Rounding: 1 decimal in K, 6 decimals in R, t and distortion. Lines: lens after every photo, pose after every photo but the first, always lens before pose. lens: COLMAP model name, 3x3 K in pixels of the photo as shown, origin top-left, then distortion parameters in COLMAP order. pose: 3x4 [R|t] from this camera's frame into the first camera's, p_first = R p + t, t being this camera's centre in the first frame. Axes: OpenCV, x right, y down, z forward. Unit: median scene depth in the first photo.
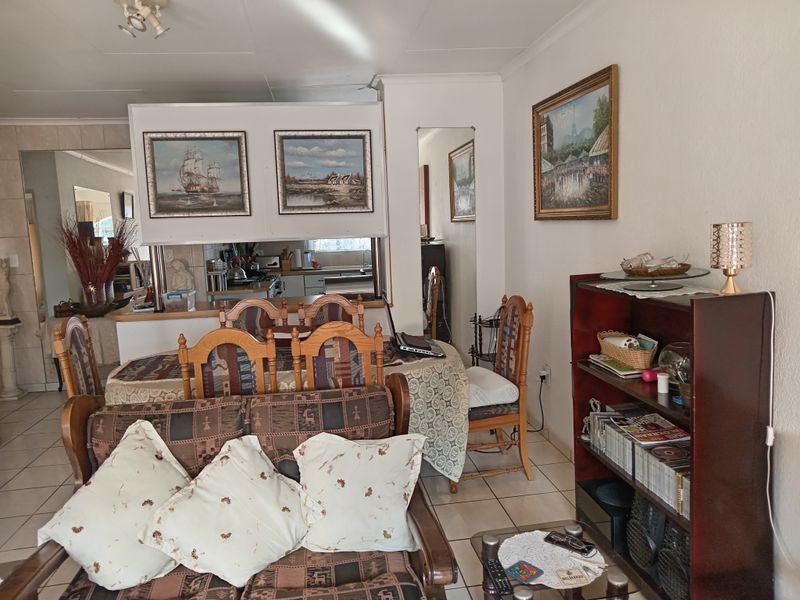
lens RADIAL K [[592.7, 0, 400.0], [0, 592.7, 300.0], [0, 0, 1]] dist [0.031951, -0.059146]
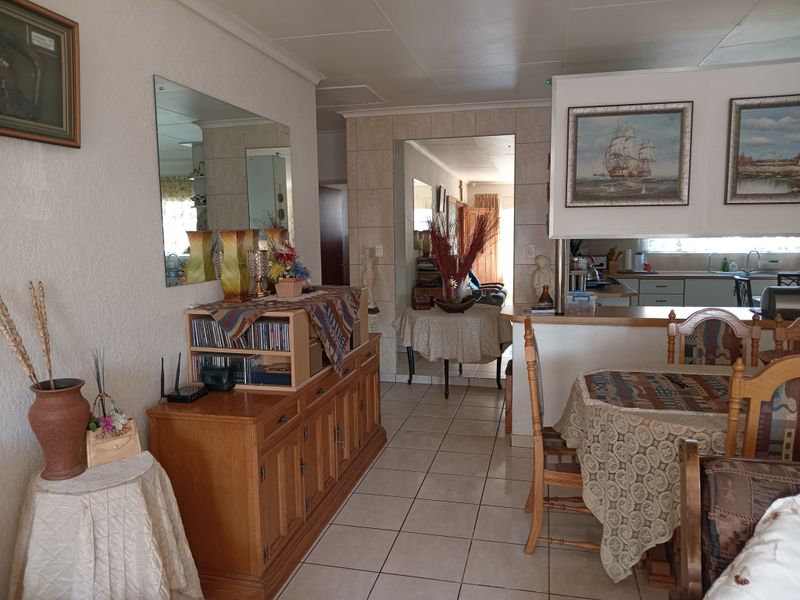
lens RADIAL K [[592.7, 0, 400.0], [0, 592.7, 300.0], [0, 0, 1]] dist [0.031951, -0.059146]
pose [[0.927270, 0.068481, -0.368077, -0.310851], [-0.068401, 0.997570, 0.013280, 0.002905], [0.368092, 0.012862, 0.929700, 0.103054]]
